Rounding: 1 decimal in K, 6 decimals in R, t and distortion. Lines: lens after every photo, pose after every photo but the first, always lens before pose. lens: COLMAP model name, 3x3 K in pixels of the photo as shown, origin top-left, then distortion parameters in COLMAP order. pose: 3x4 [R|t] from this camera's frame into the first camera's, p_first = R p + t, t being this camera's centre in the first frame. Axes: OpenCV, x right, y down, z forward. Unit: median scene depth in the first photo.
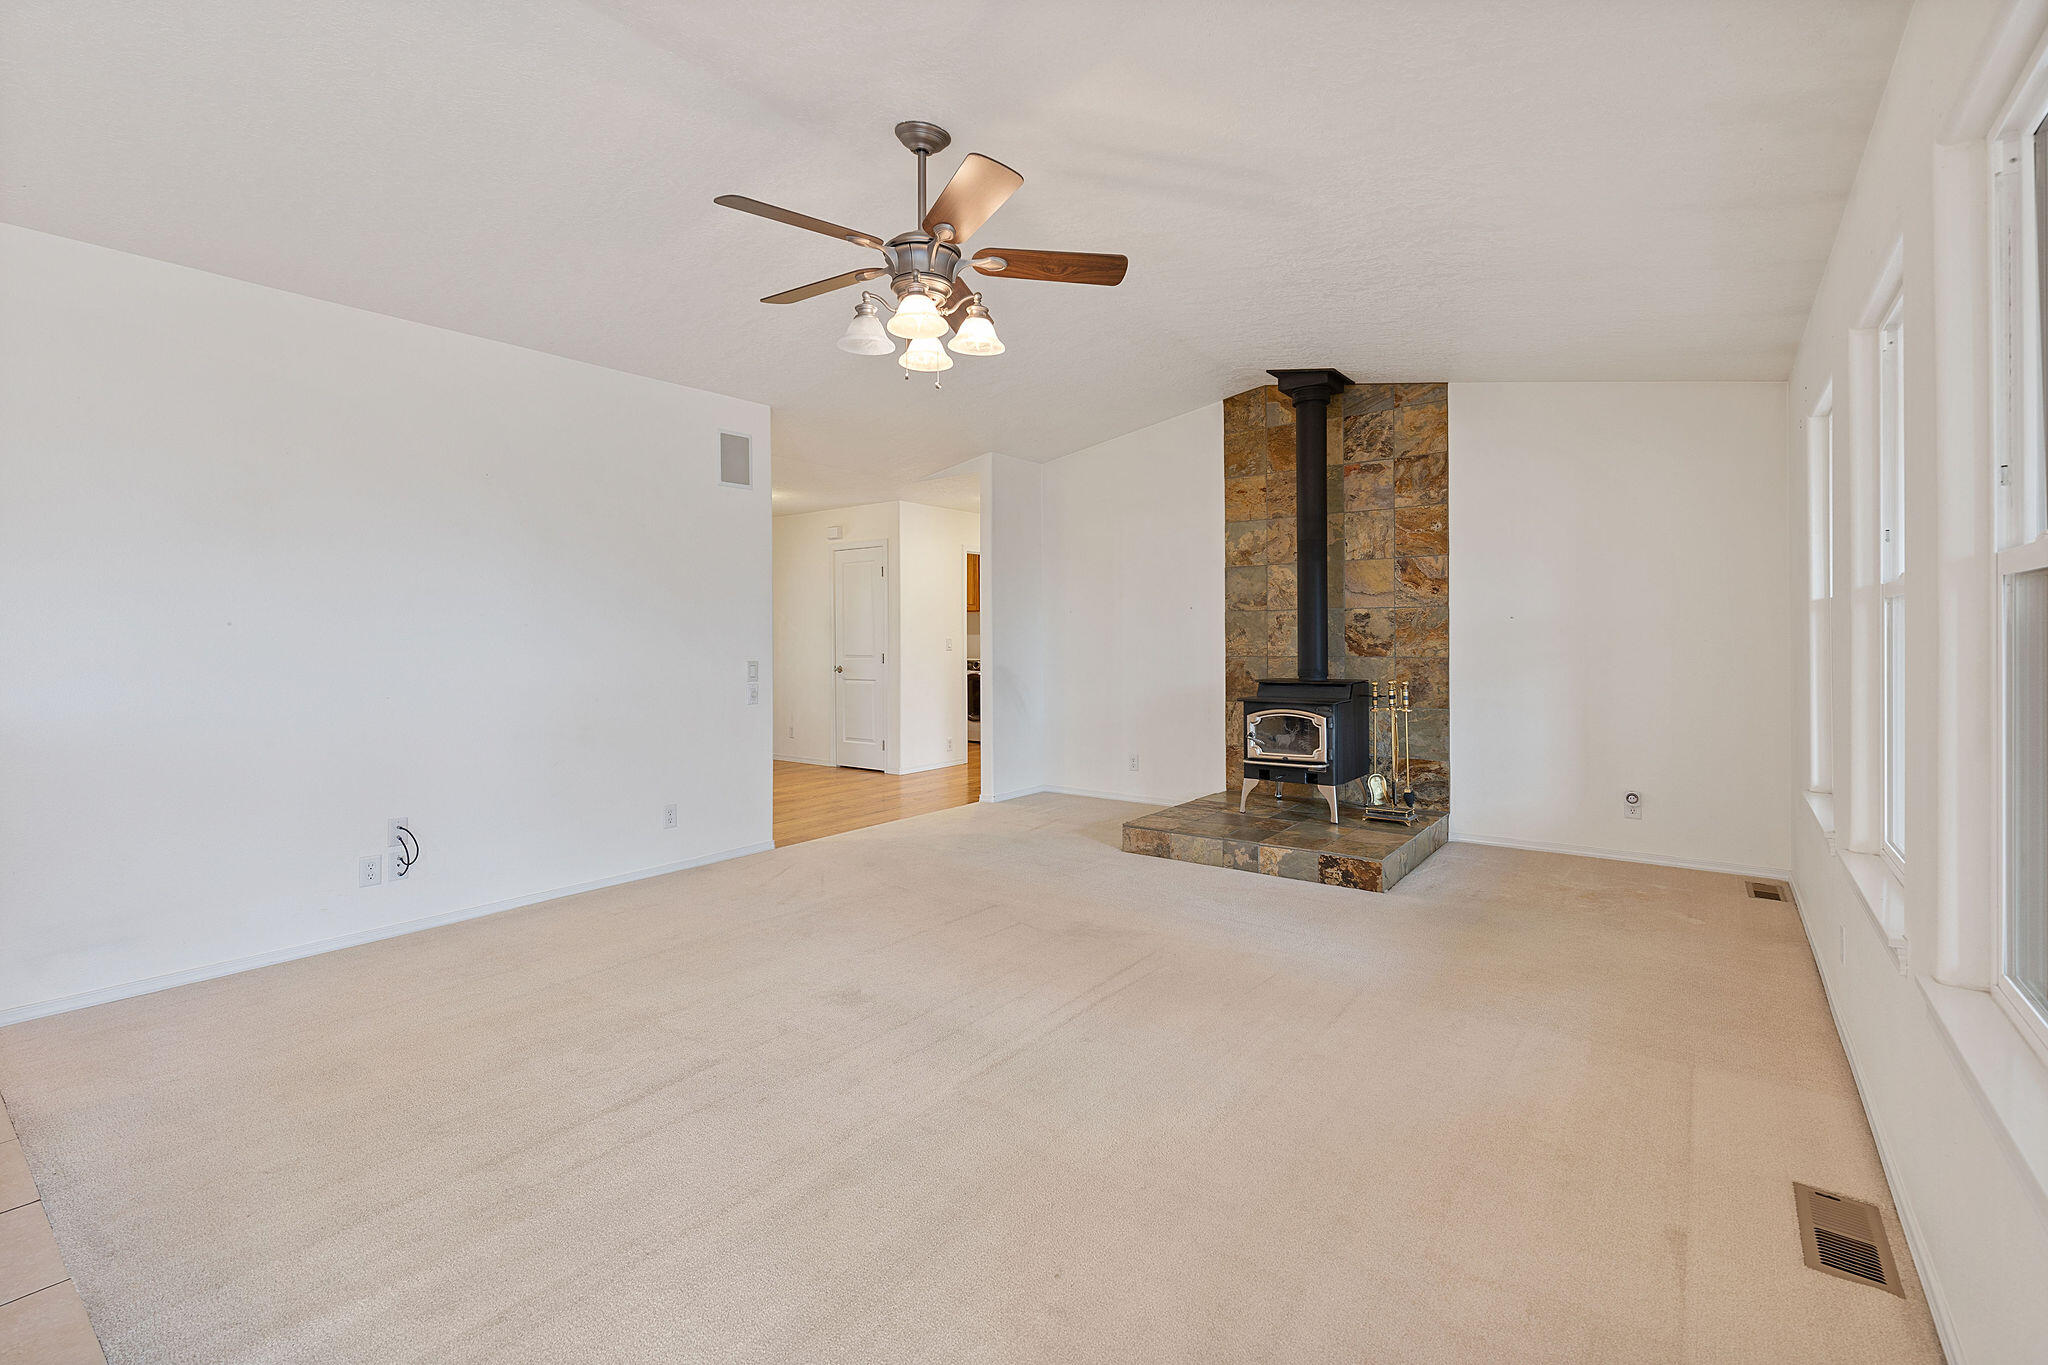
lens RADIAL K [[894.2, 0, 1021.5], [0, 894.2, 641.0], [0, 0, 1]] dist [-0.000780, -0.000691]
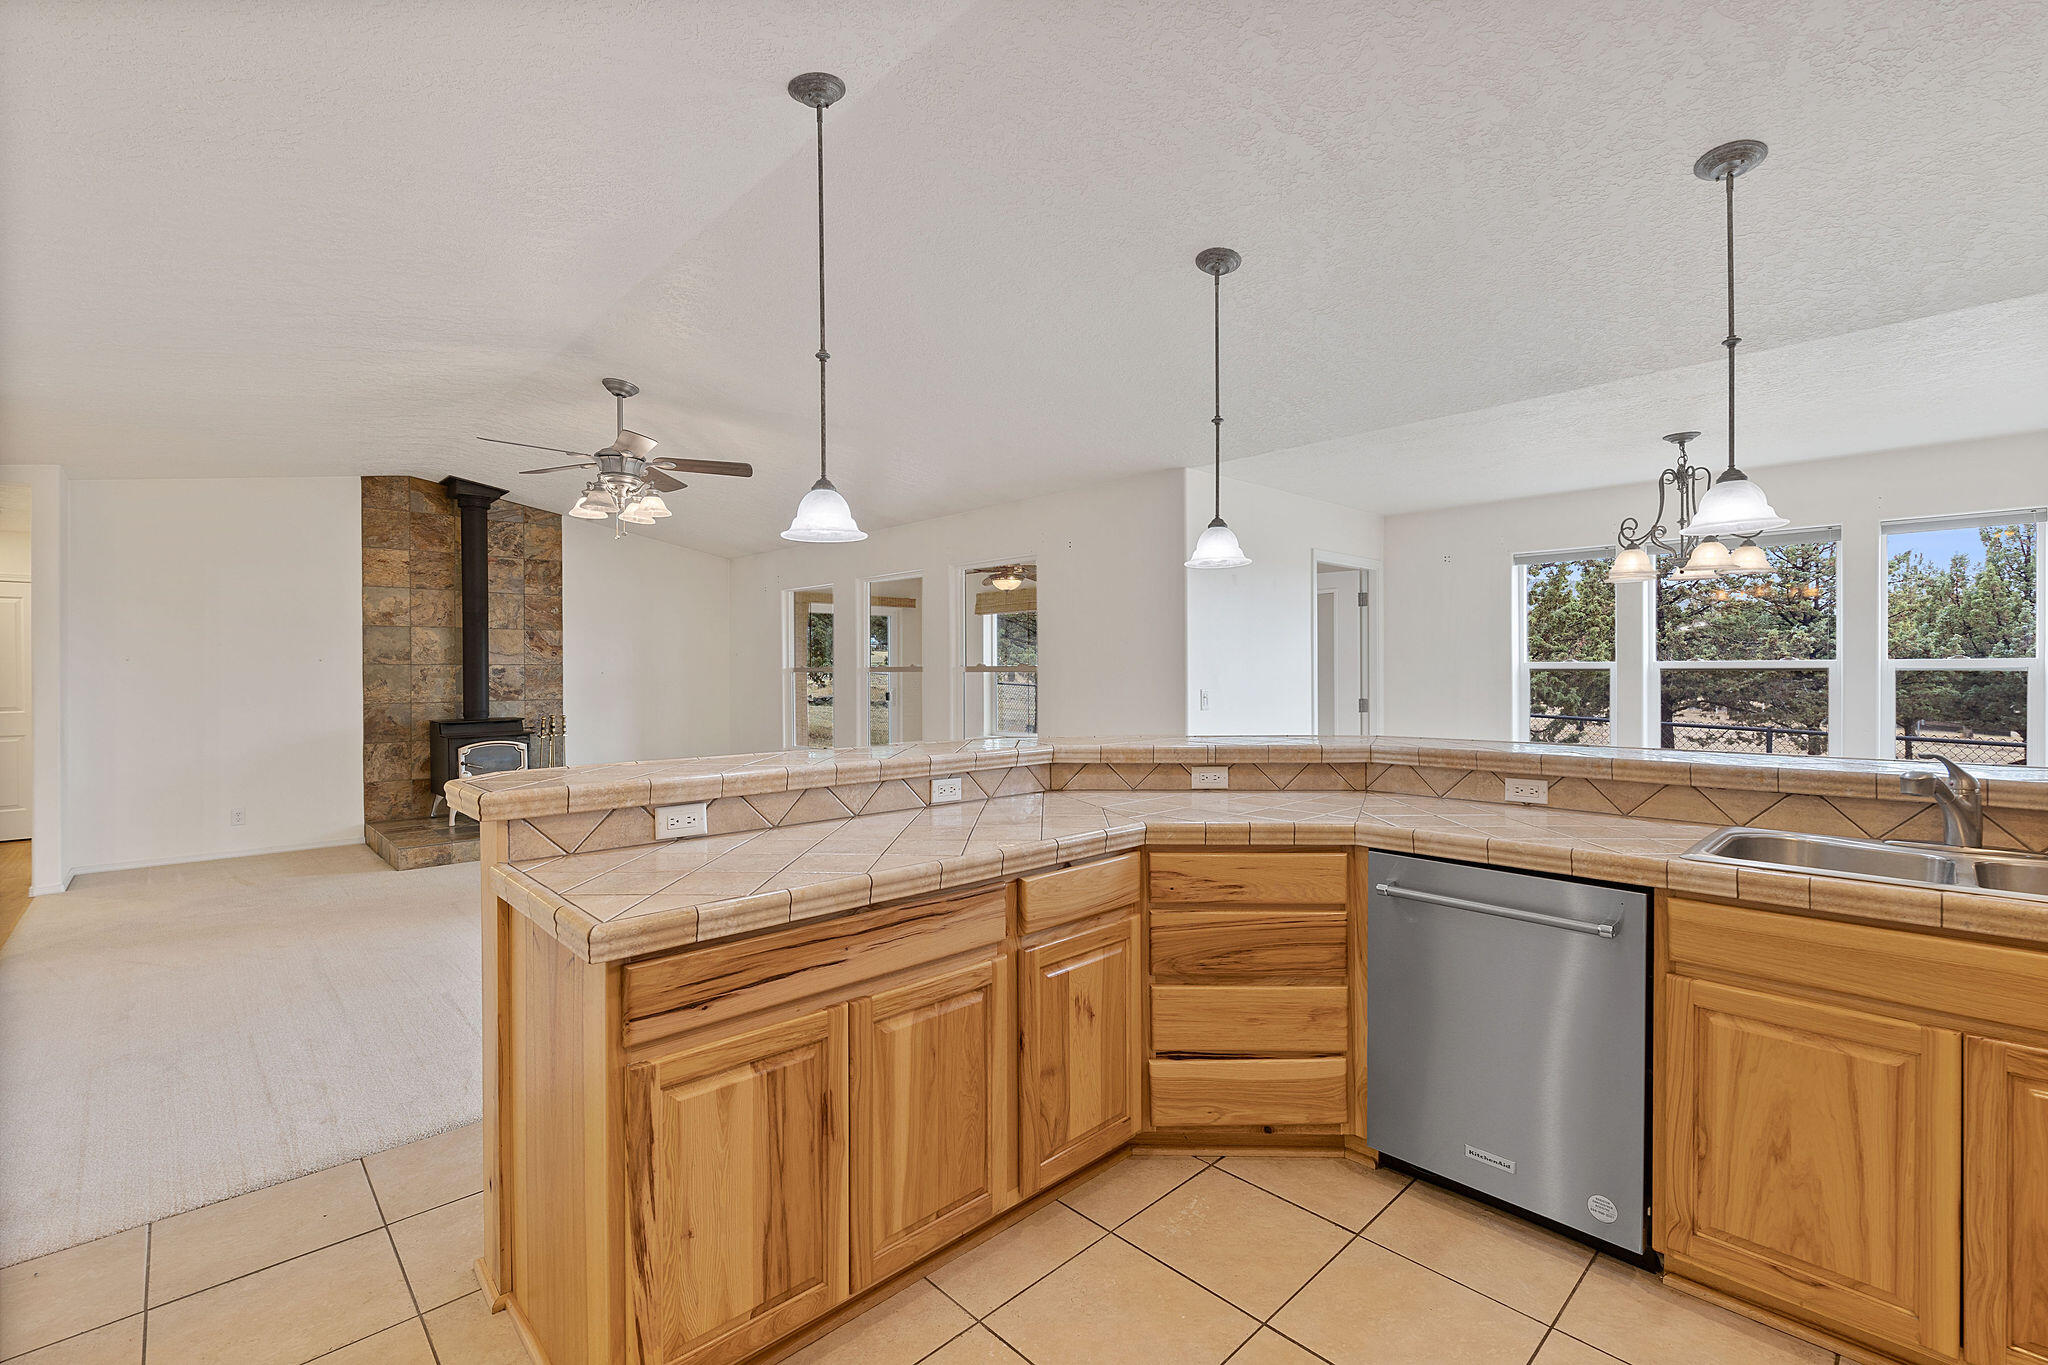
lens RADIAL K [[894.2, 0, 1022.0], [0, 894.2, 671.8], [0, 0, 1]] dist [-0.000780, -0.000691]
pose [[0.155607, 0.002967, 0.987815, -0.852630], [0.007944, 0.999959, -0.004255, -0.013974], [-0.987787, 0.008510, 0.155577, 0.008270]]
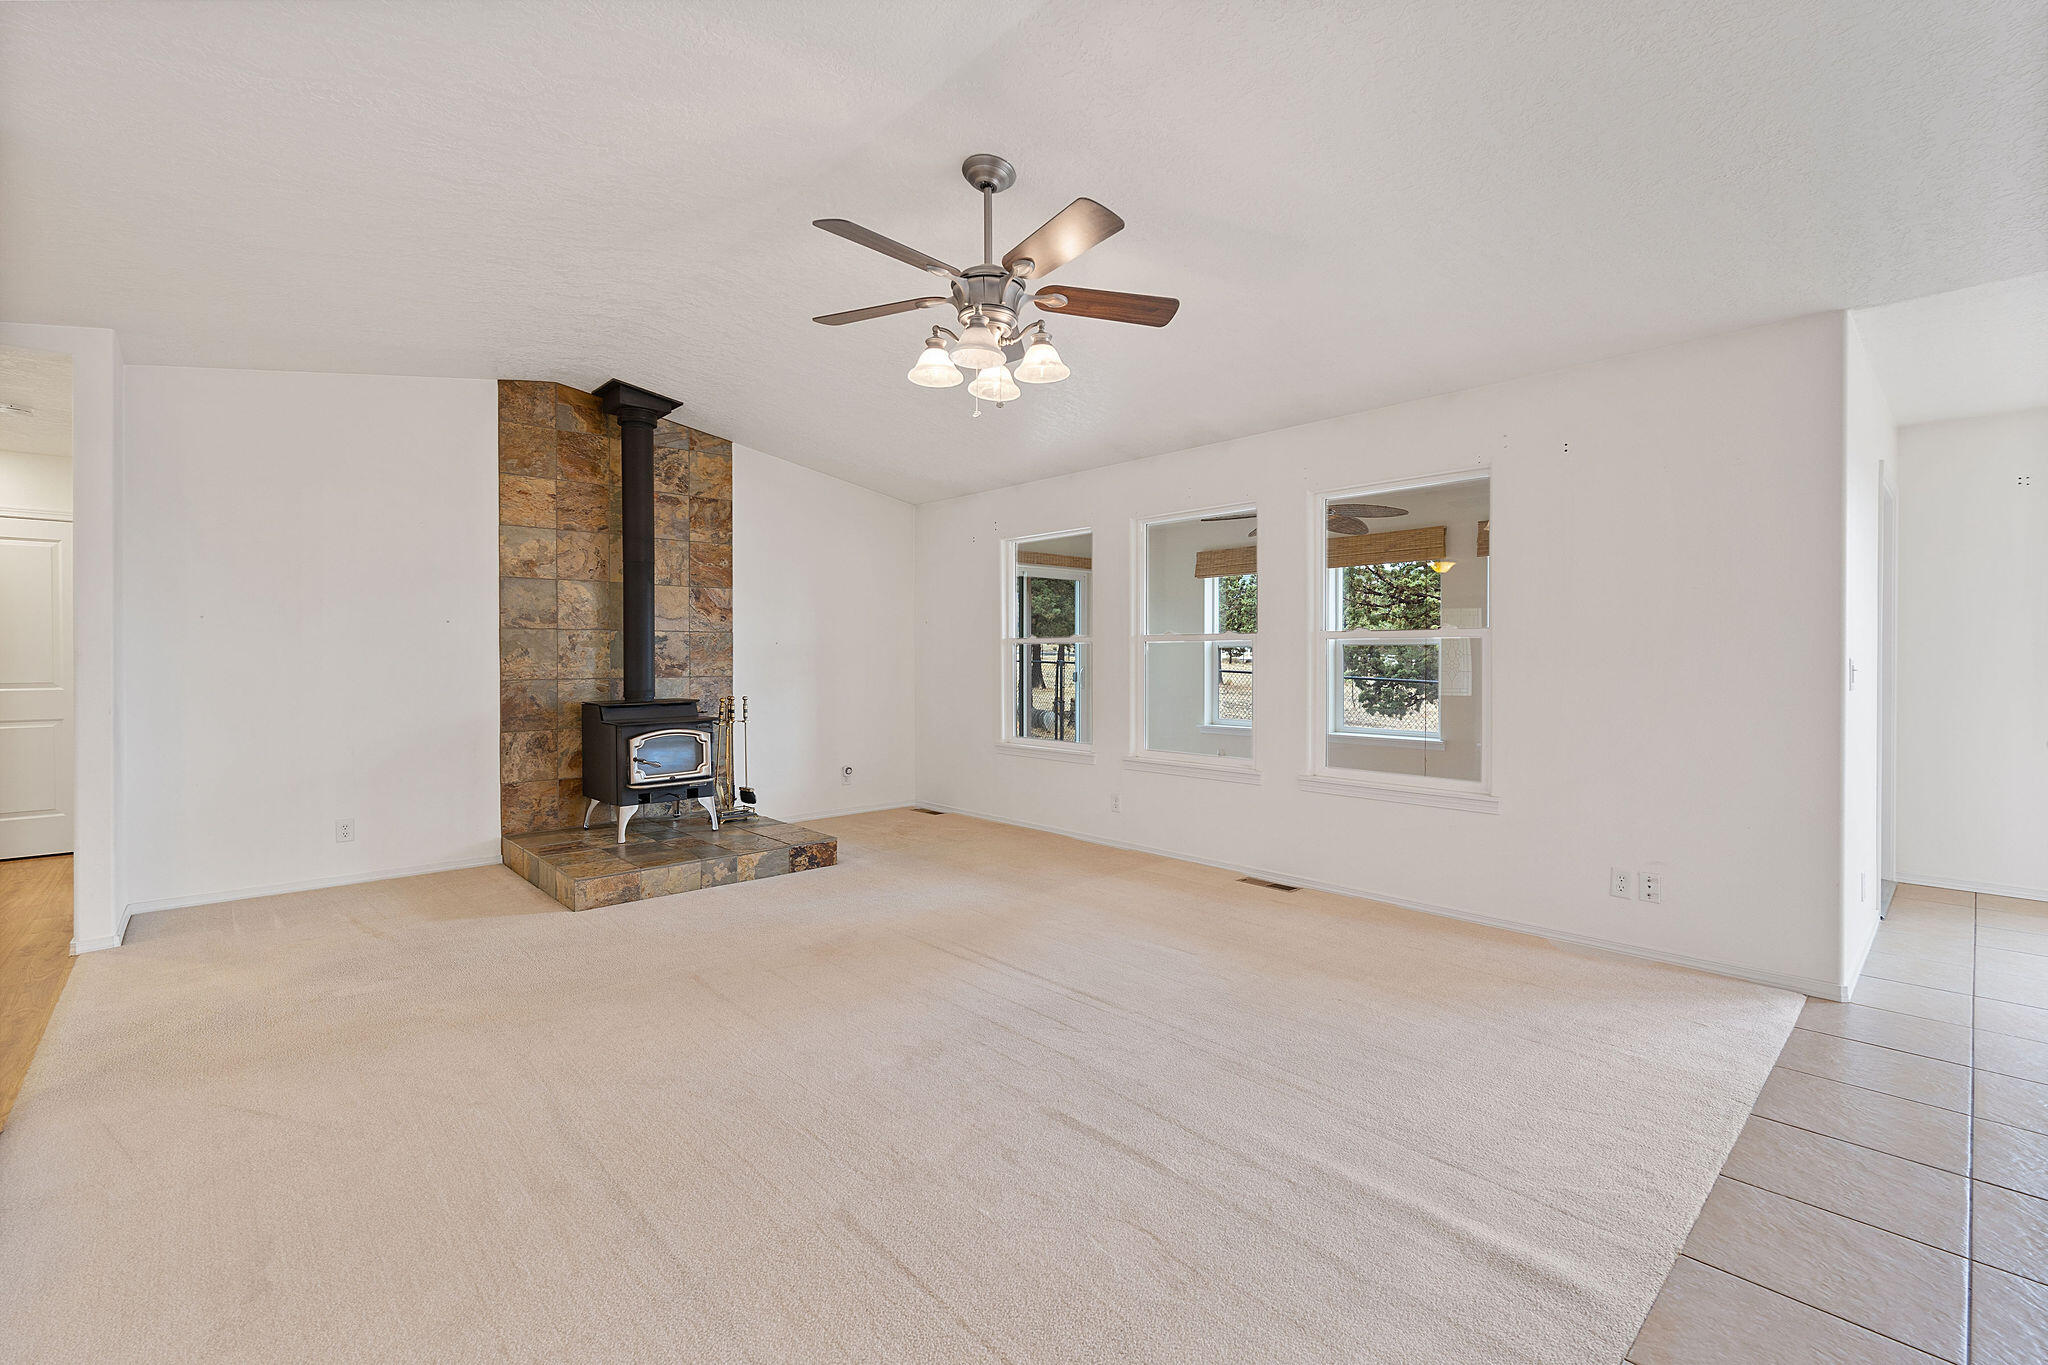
lens RADIAL K [[894.2, 0, 1017.2], [0, 894.2, 660.8], [0, 0, 1]] dist [-0.000780, -0.000691]
pose [[0.177824, 0.001484, 0.984061, -0.593571], [0.003981, 0.999990, -0.002227, 0.002537], [-0.984054, 0.004314, 0.177816, 0.410160]]
